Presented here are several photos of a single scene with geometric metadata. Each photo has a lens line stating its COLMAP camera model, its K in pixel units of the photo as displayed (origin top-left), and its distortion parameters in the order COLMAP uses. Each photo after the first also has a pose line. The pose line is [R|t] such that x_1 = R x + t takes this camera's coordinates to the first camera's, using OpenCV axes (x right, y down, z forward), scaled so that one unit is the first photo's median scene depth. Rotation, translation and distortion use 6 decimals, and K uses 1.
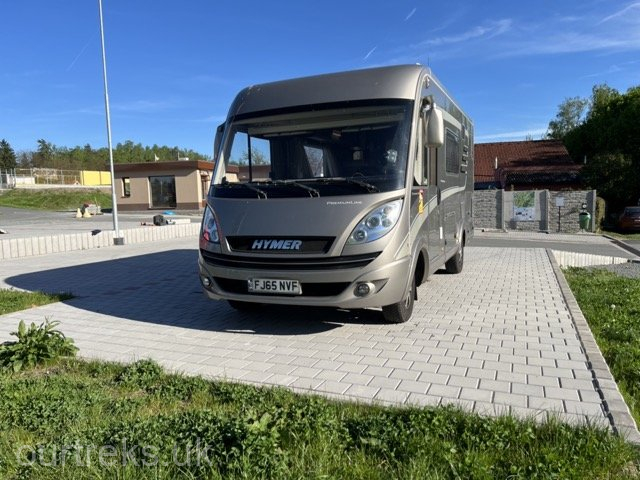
lens RADIAL K [[480.8, 0, 320.0], [0, 480.8, 240.0], [0, 0, 1]] dist [0.003705, -0.000133]
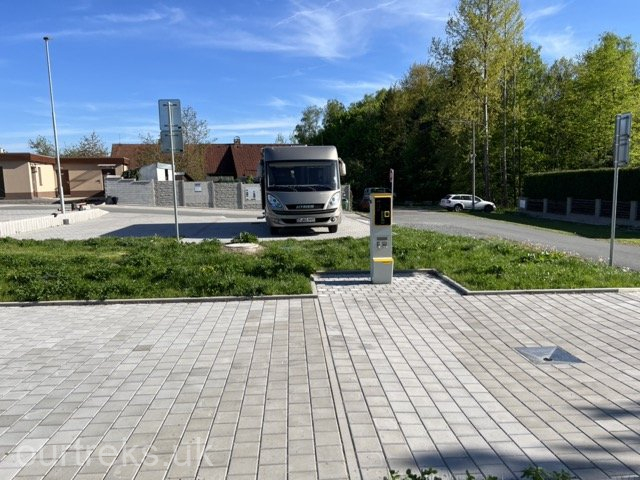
lens RADIAL K [[480.8, 0, 320.0], [0, 480.8, 240.0], [0, 0, 1]] dist [0.003705, -0.000133]
pose [[0.873006, -0.046777, 0.485461, -0.532802], [0.036929, 0.998872, 0.029838, 0.046708], [-0.486309, -0.008121, 0.873749, -0.622455]]
